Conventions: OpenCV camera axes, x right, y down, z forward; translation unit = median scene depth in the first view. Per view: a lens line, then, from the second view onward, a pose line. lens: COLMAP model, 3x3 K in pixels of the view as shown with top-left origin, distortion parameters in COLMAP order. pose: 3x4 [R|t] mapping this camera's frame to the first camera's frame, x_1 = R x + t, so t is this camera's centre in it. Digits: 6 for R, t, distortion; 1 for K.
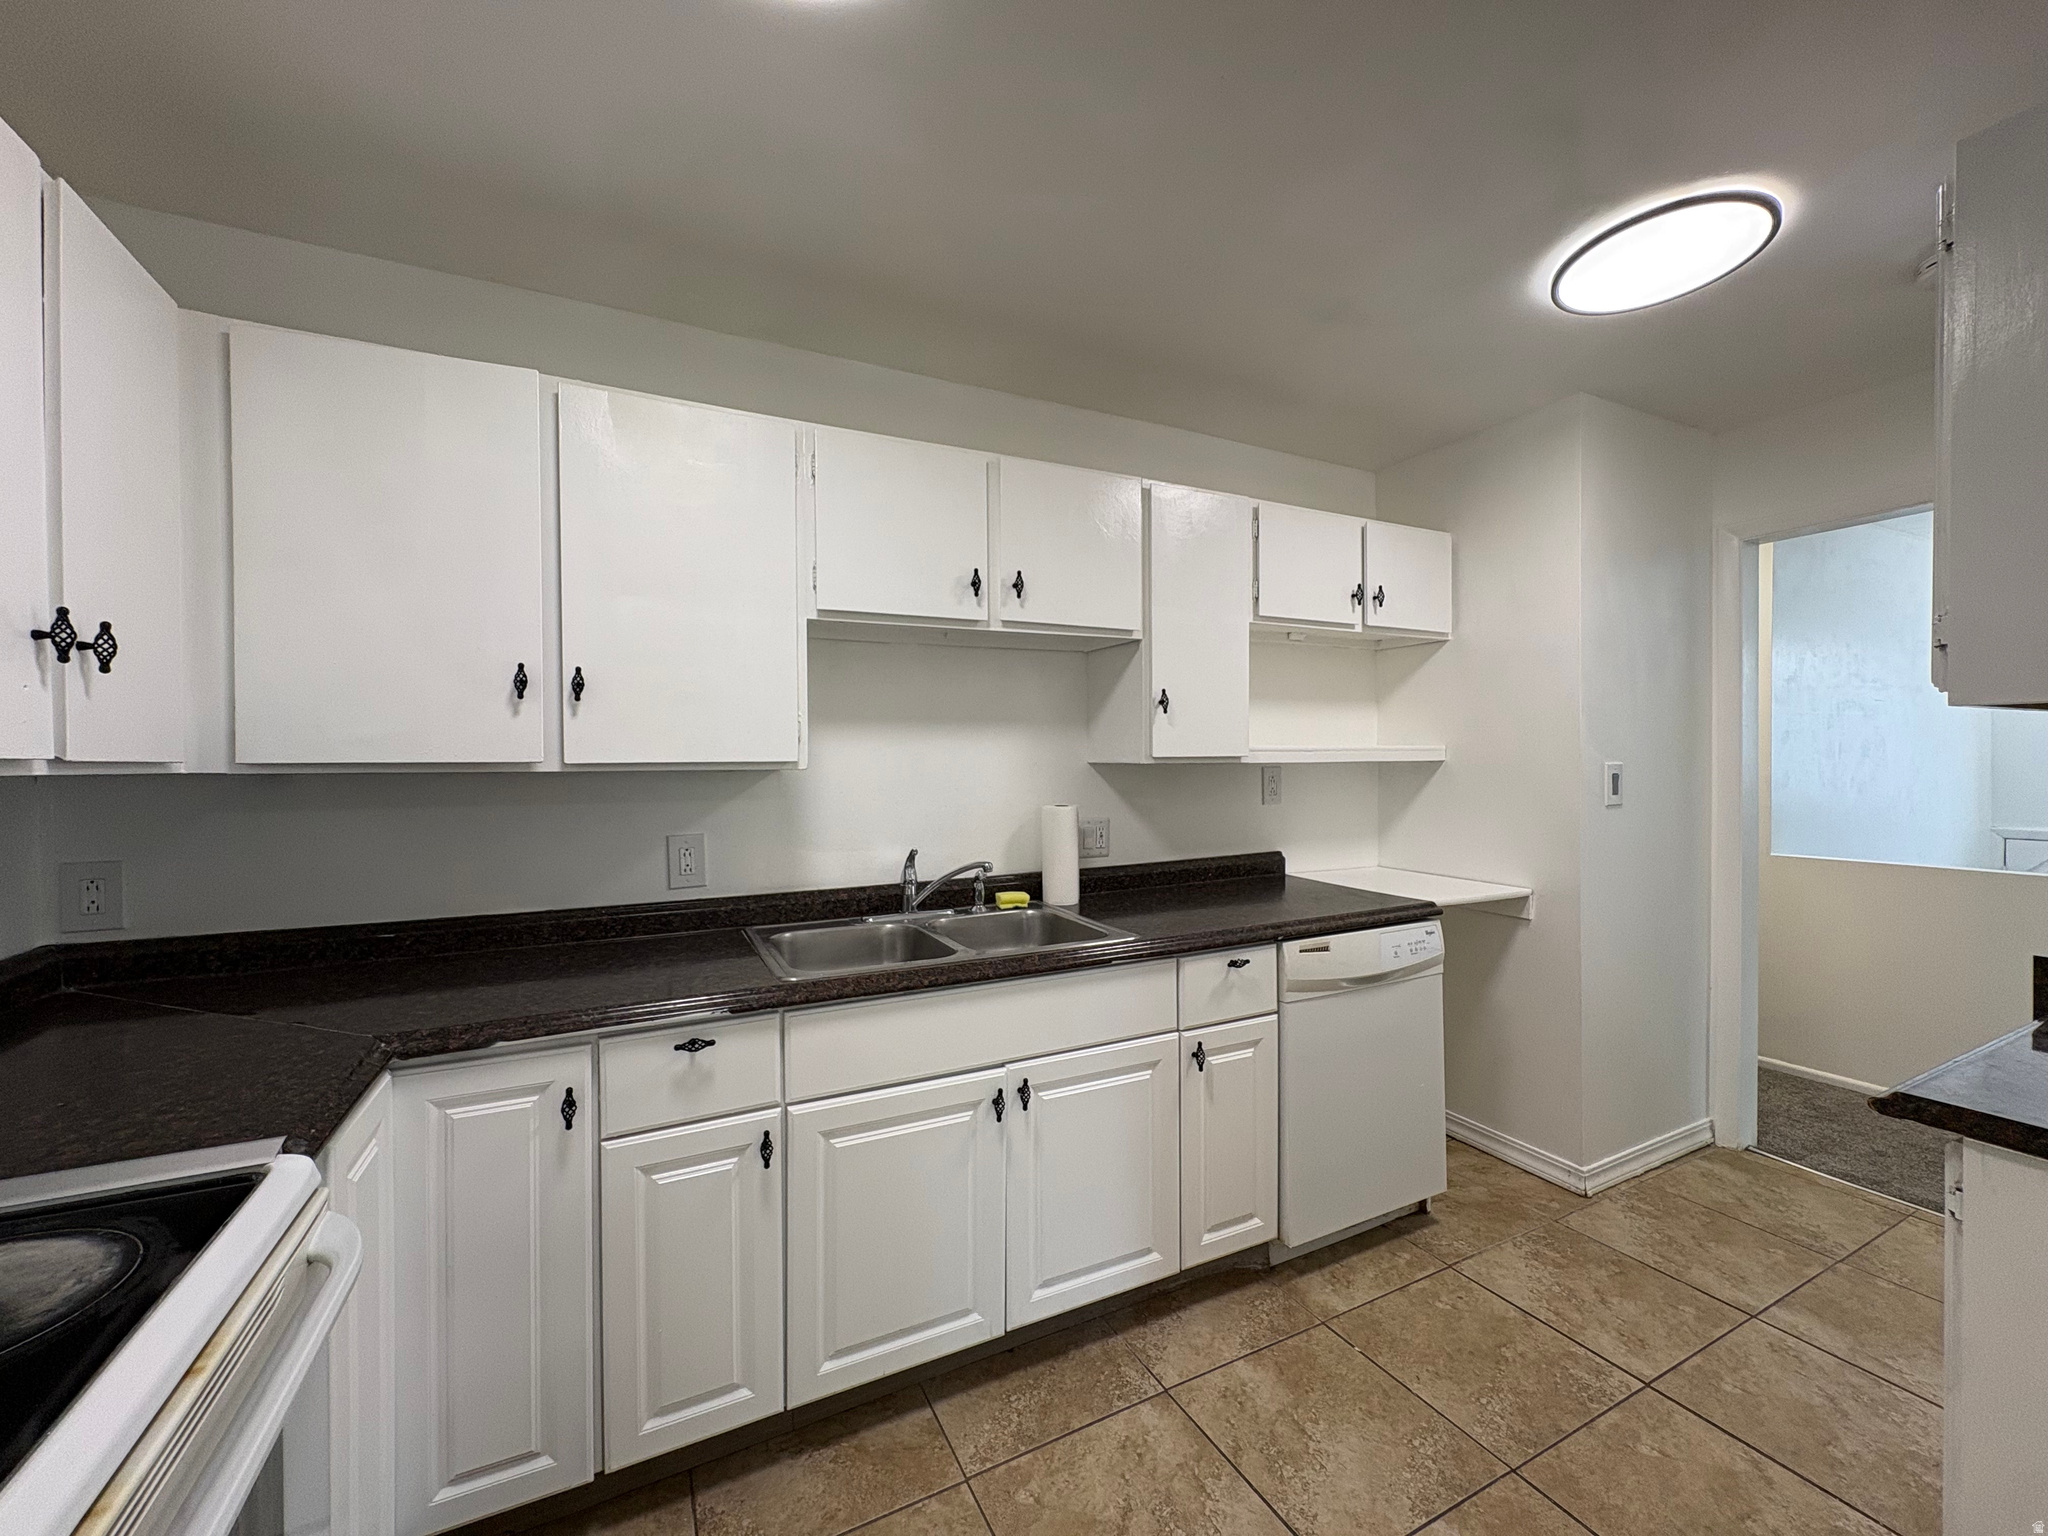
lens RADIAL K [[813.0, 0, 1024.0], [0, 813.0, 768.0], [0, 0, 1]] dist [-0.001241, 0.000100]
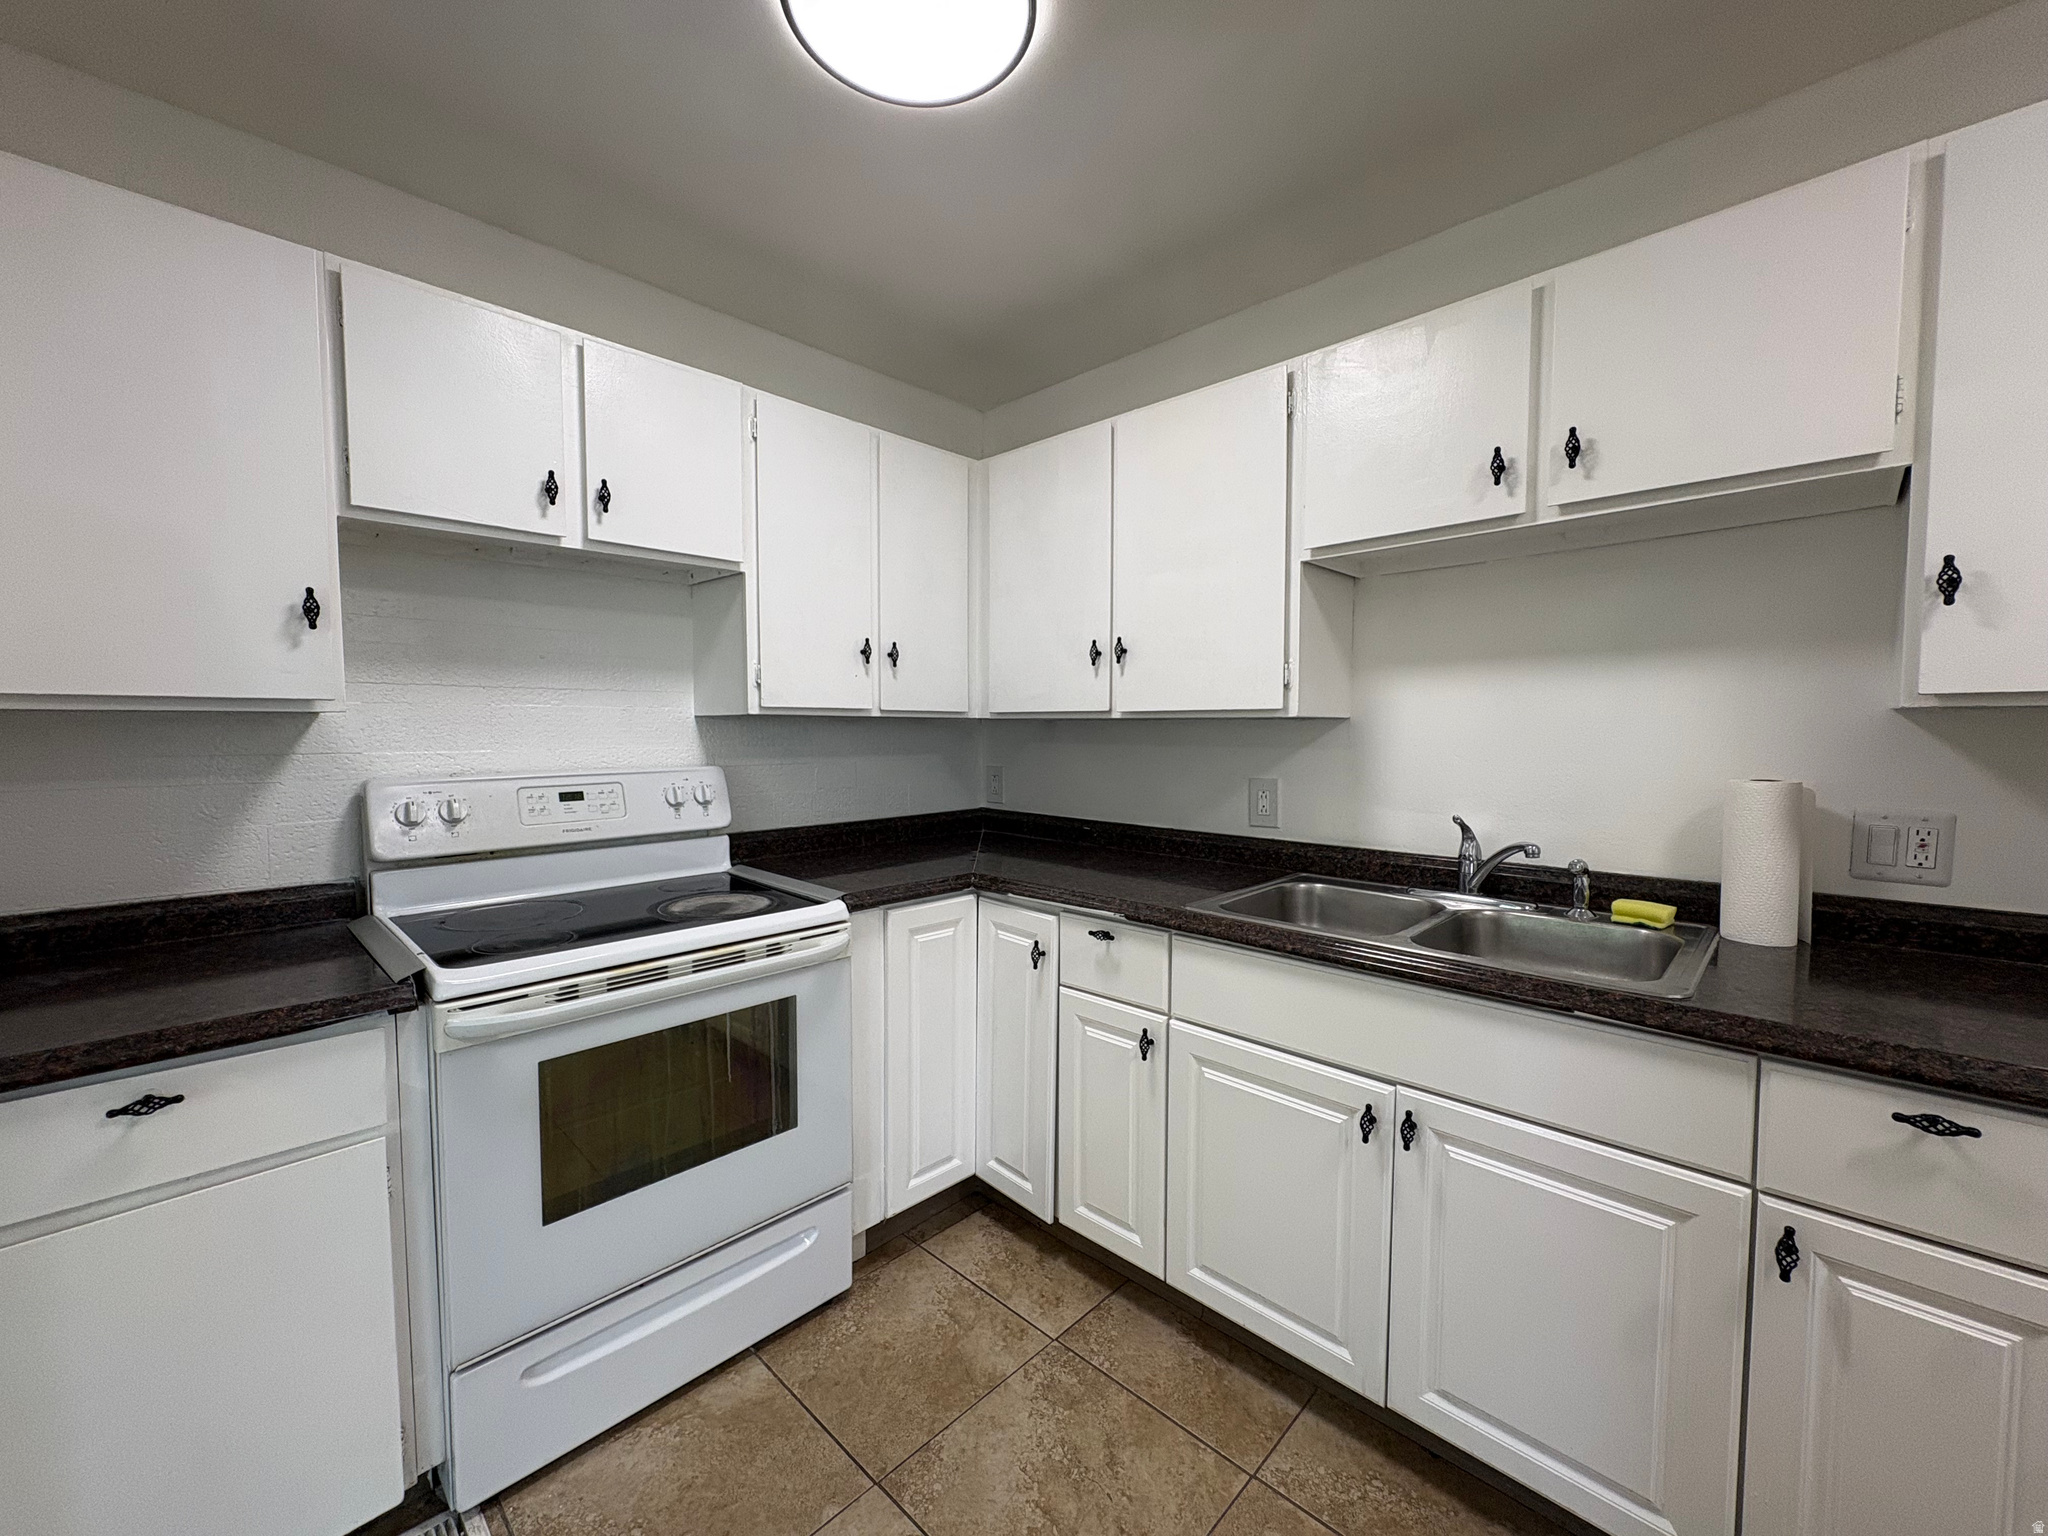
lens RADIAL K [[813.0, 0, 1024.0], [0, 813.0, 768.0], [0, 0, 1]] dist [-0.001241, 0.000100]
pose [[0.332449, 0.054042, -0.941572, 0.530667], [-0.011227, 0.998513, 0.053346, 0.013988], [0.943055, -0.007164, 0.332561, 0.351311]]
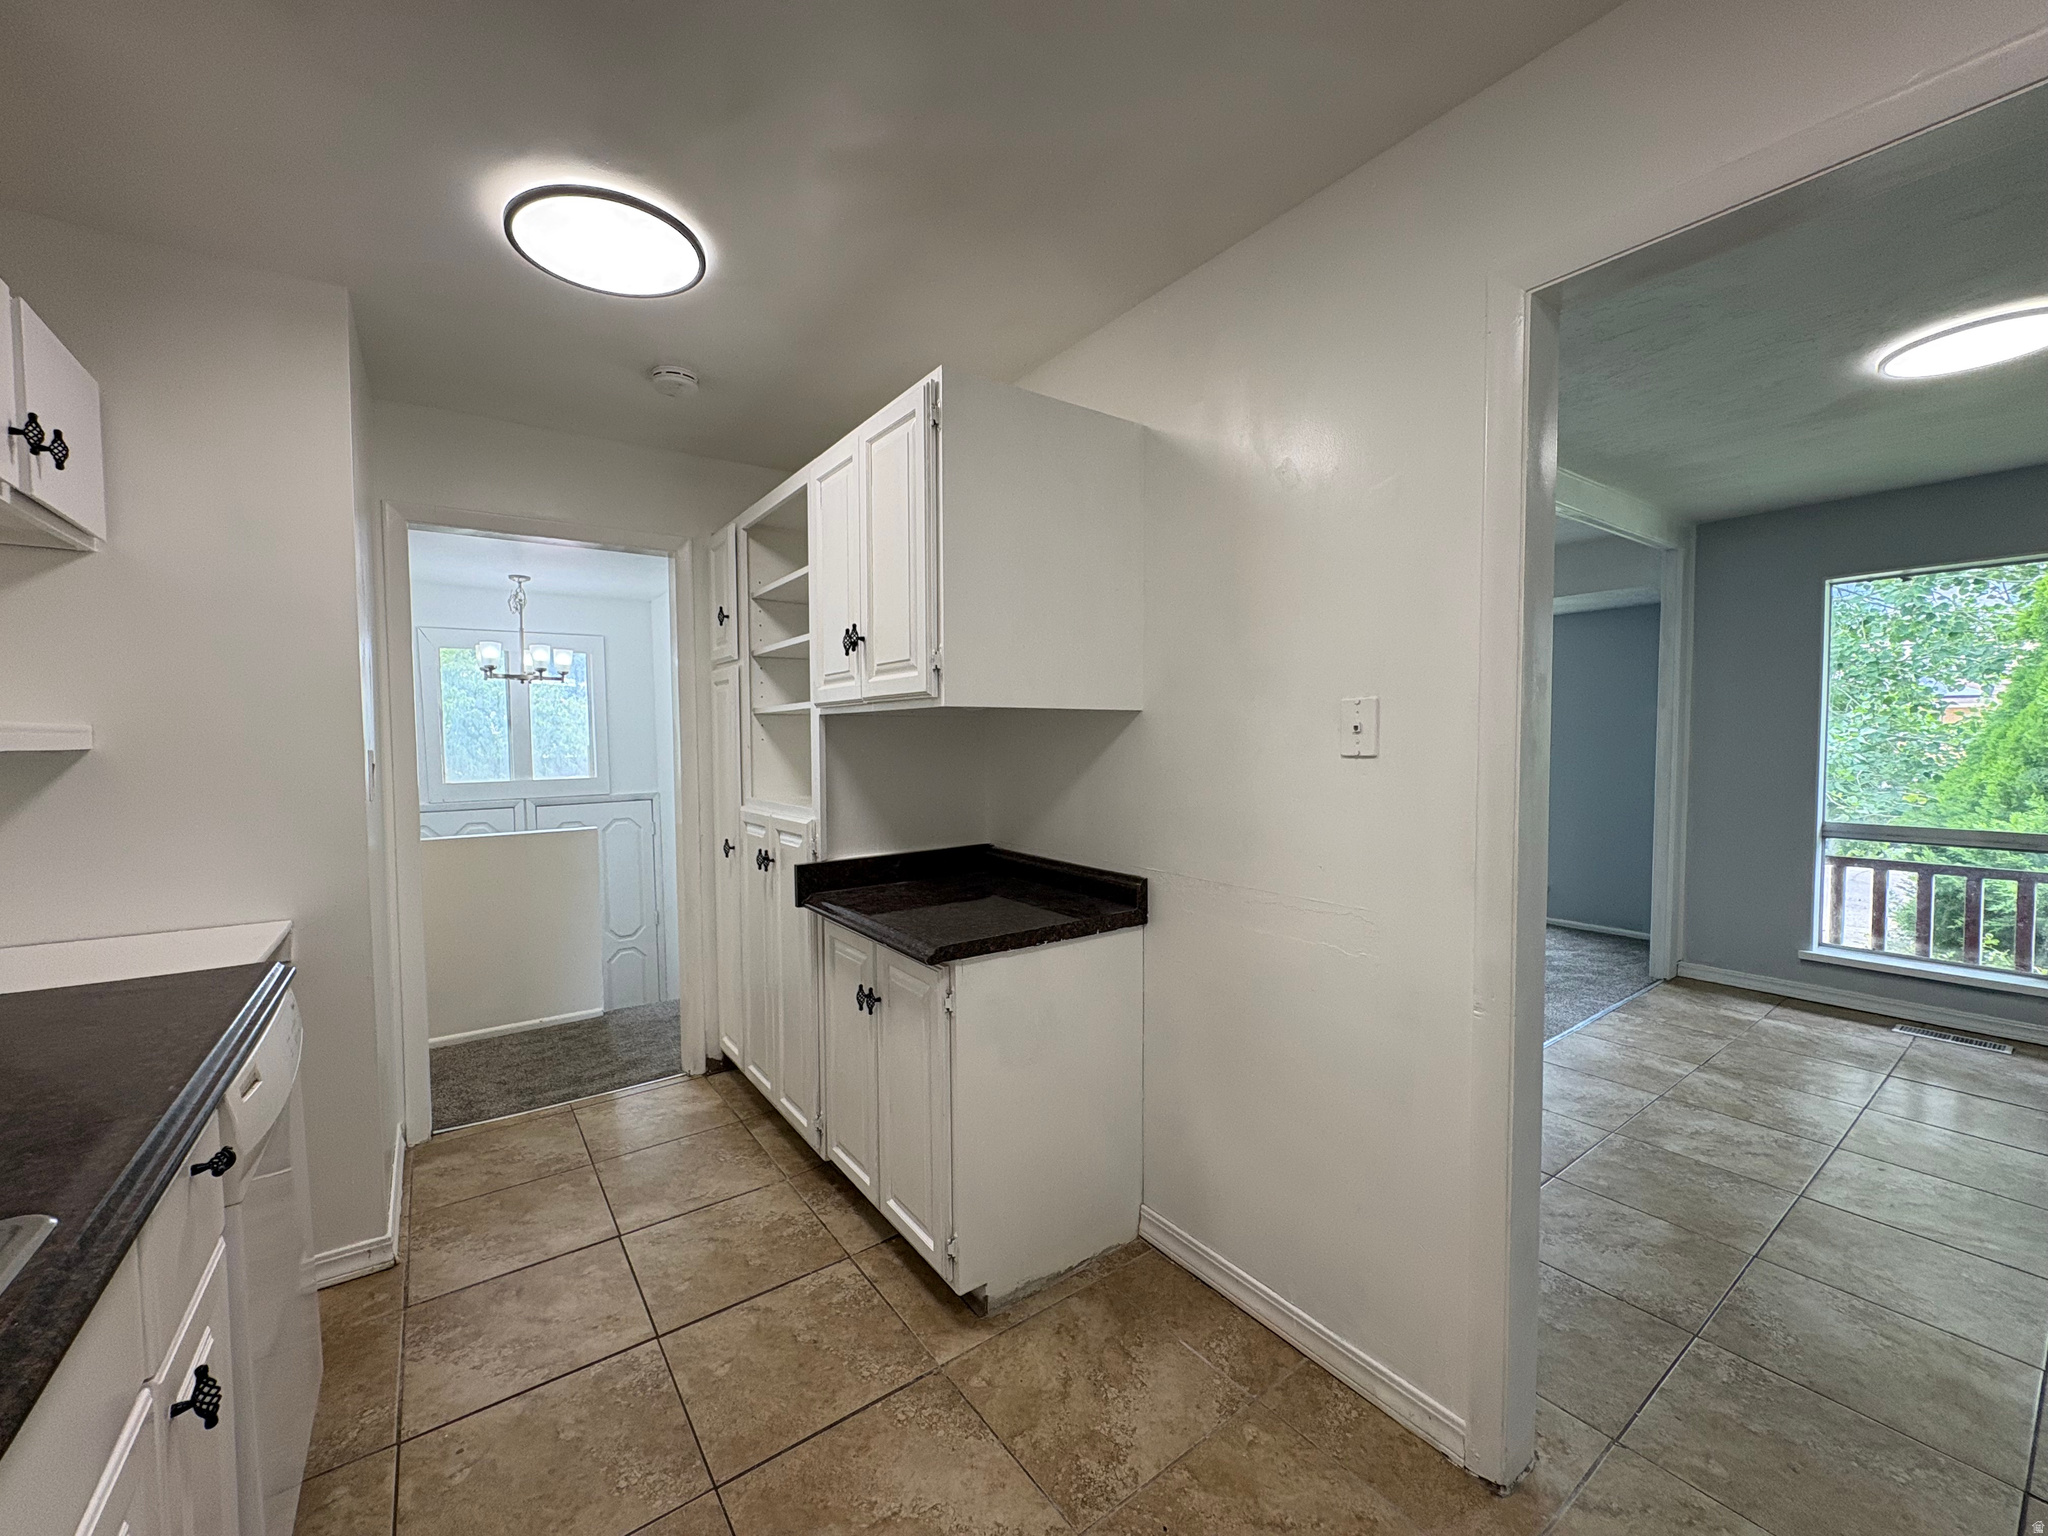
lens RADIAL K [[807.8, 0, 1028.9], [0, 807.8, 776.1], [0, 0, 1]] dist [-0.000792, -0.000316]
pose [[-0.161655, -0.038177, 0.986109, -0.291393], [0.018848, 0.998950, 0.041764, -0.002993], [-0.986667, 0.025337, -0.160766, 0.620986]]
